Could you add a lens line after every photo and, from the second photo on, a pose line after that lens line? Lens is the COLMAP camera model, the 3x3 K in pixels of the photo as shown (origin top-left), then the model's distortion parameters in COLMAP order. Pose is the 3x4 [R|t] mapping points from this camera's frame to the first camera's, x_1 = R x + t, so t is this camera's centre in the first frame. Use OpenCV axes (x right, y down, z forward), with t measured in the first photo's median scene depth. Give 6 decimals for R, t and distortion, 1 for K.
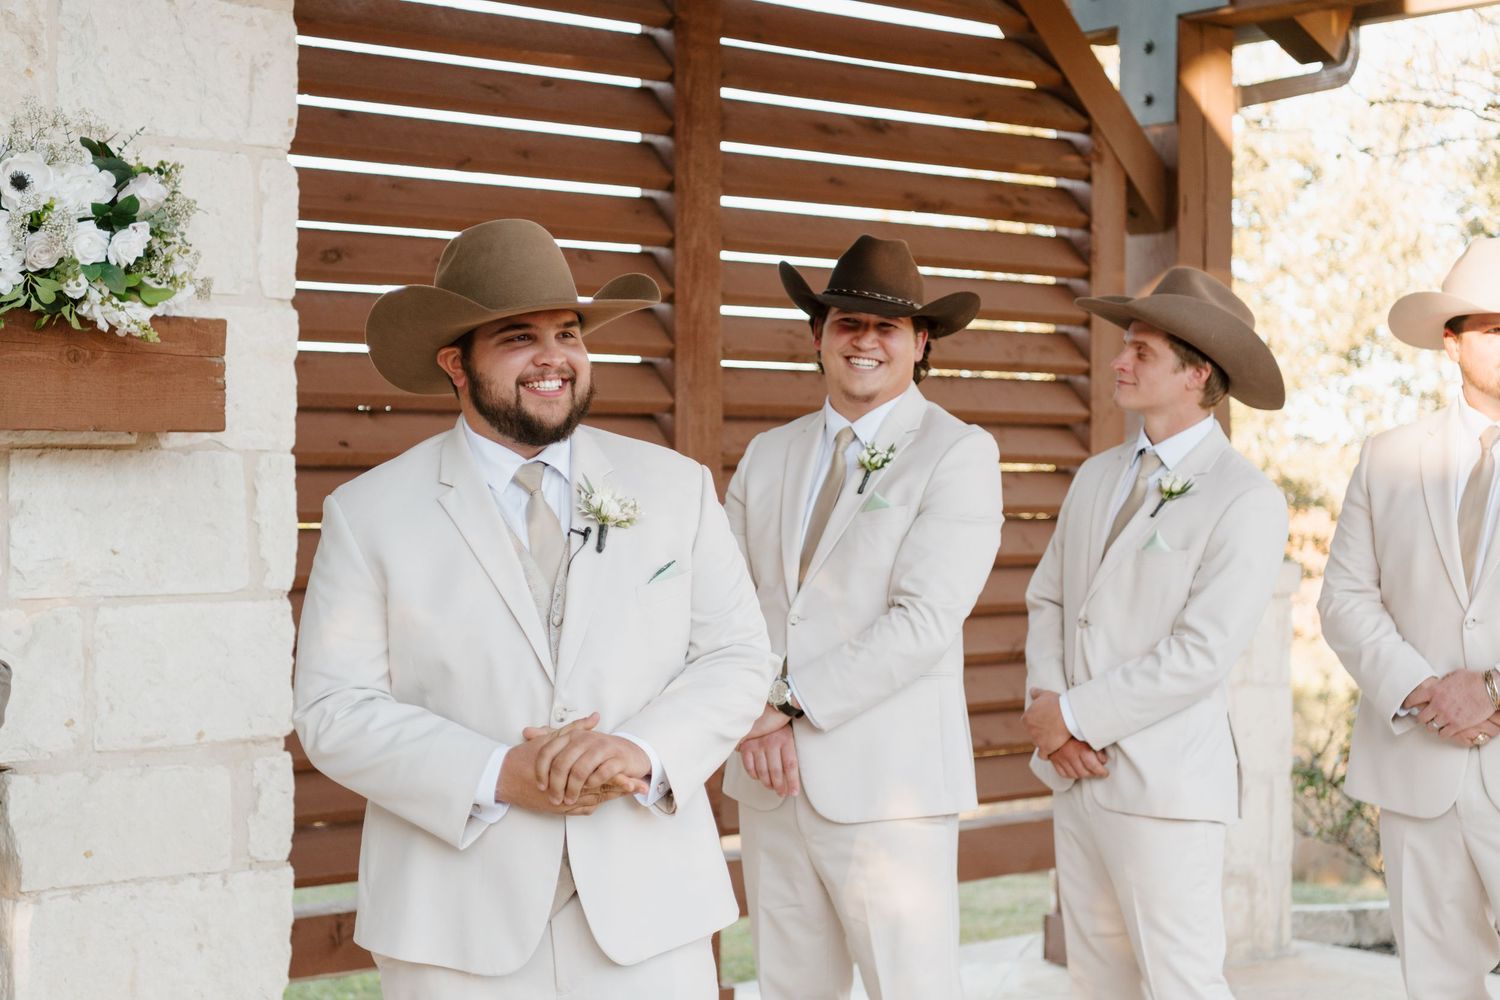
lens RADIAL K [[2336.1, 0, 749.7], [0, 2336.1, 557.1], [0, 0, 1]] dist [0.000102, -0.083069]
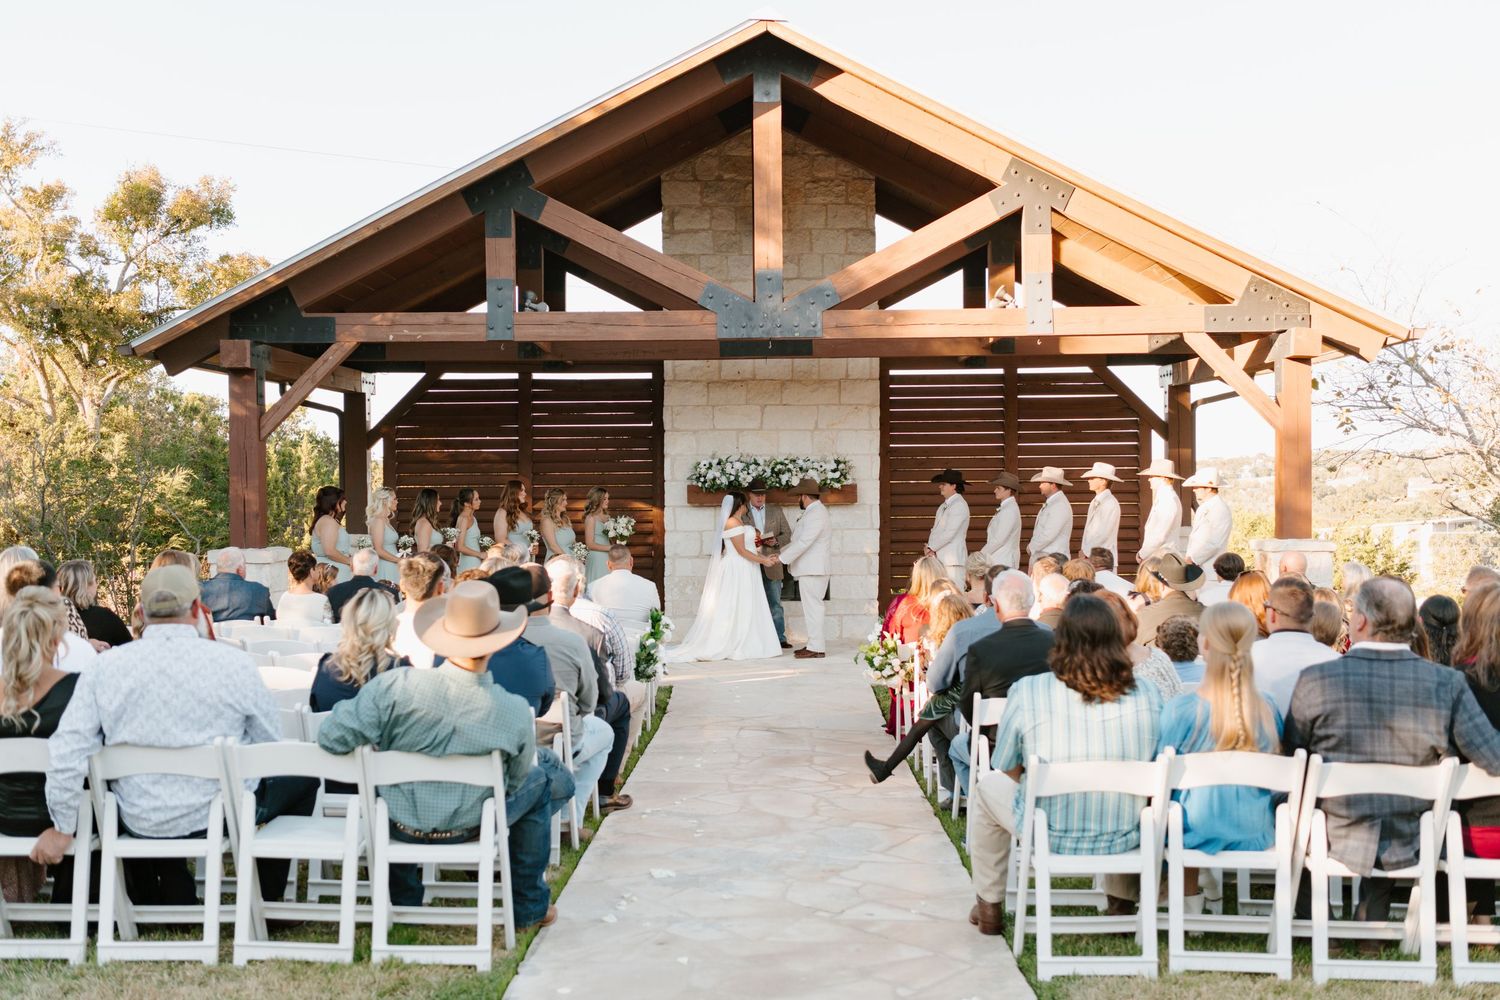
lens RADIAL K [[1718.2, 0, 750.0], [0, 1718.2, 500.0], [0, 0, 1]] dist [0.002989, 0.000898]
pose [[0.753339, -0.002979, -0.657626, 2.523569], [-0.011248, 0.999785, -0.017414, 0.022811], [0.657537, 0.020516, 0.753143, -2.593170]]
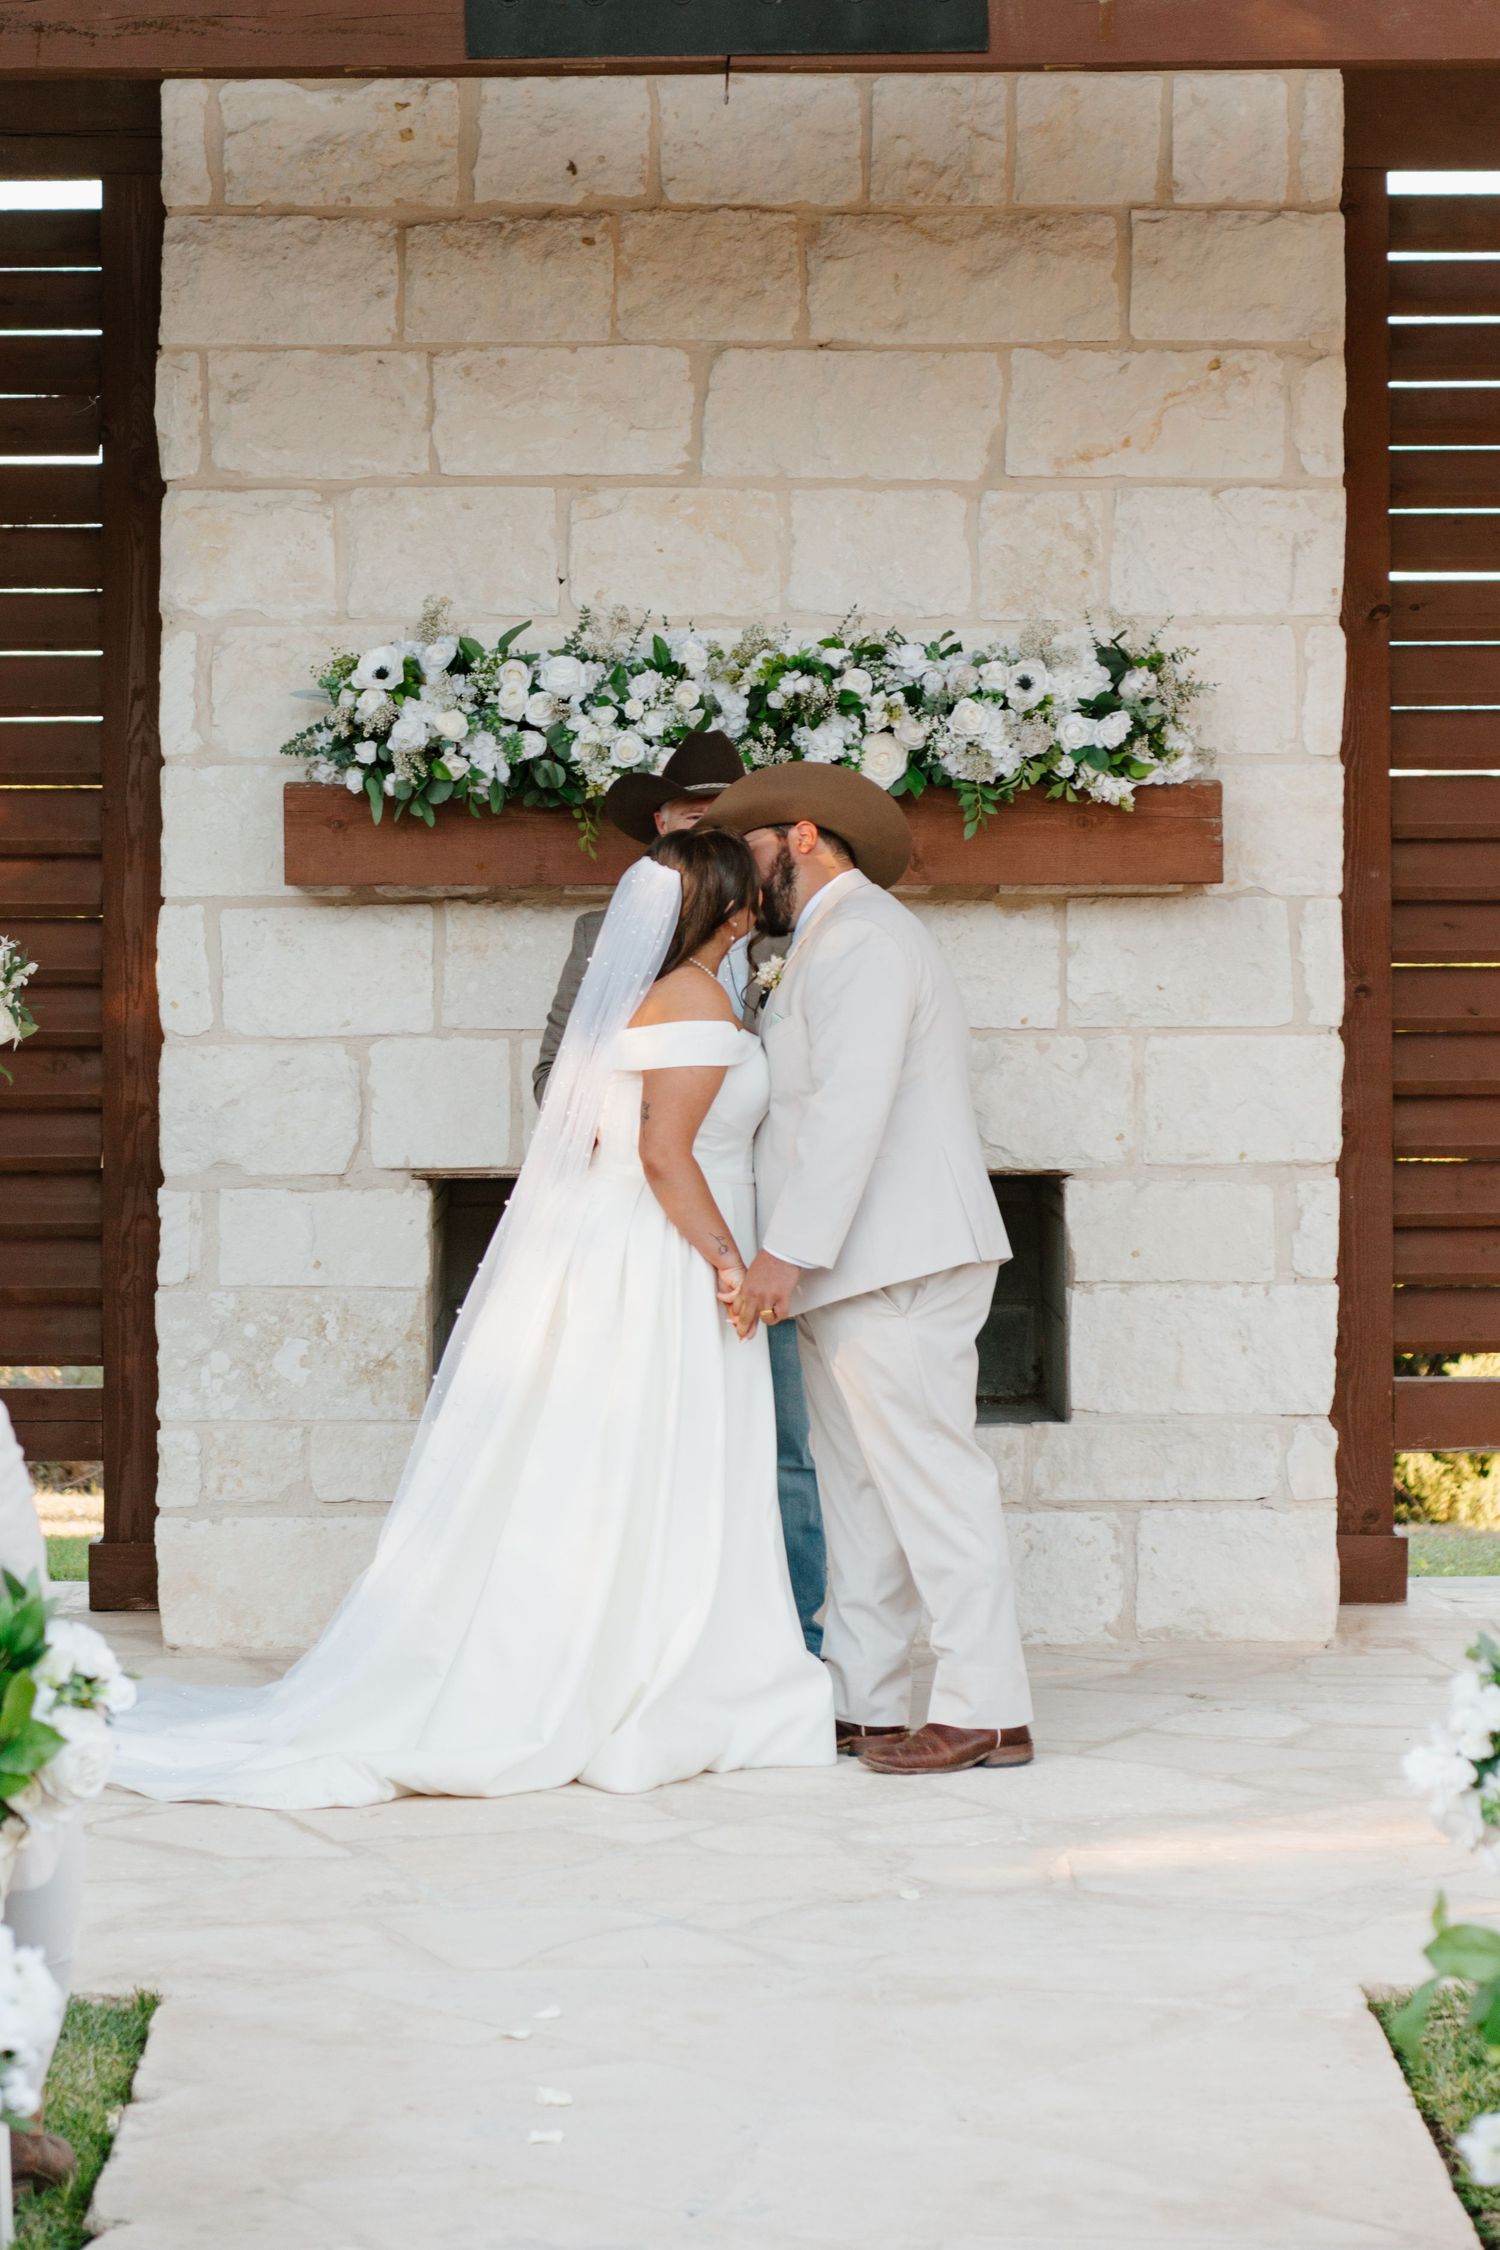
lens RADIAL K [[6885.4, 0, 750.0], [0, 6885.4, 1125.0], [0, 0, 1]] dist [-0.270704, -0.782719]
pose [[0.764215, 0.024231, -0.644506, 1.713775], [-0.014693, 0.999689, 0.020163, -0.000001], [0.644794, -0.005940, 0.764333, -1.662821]]
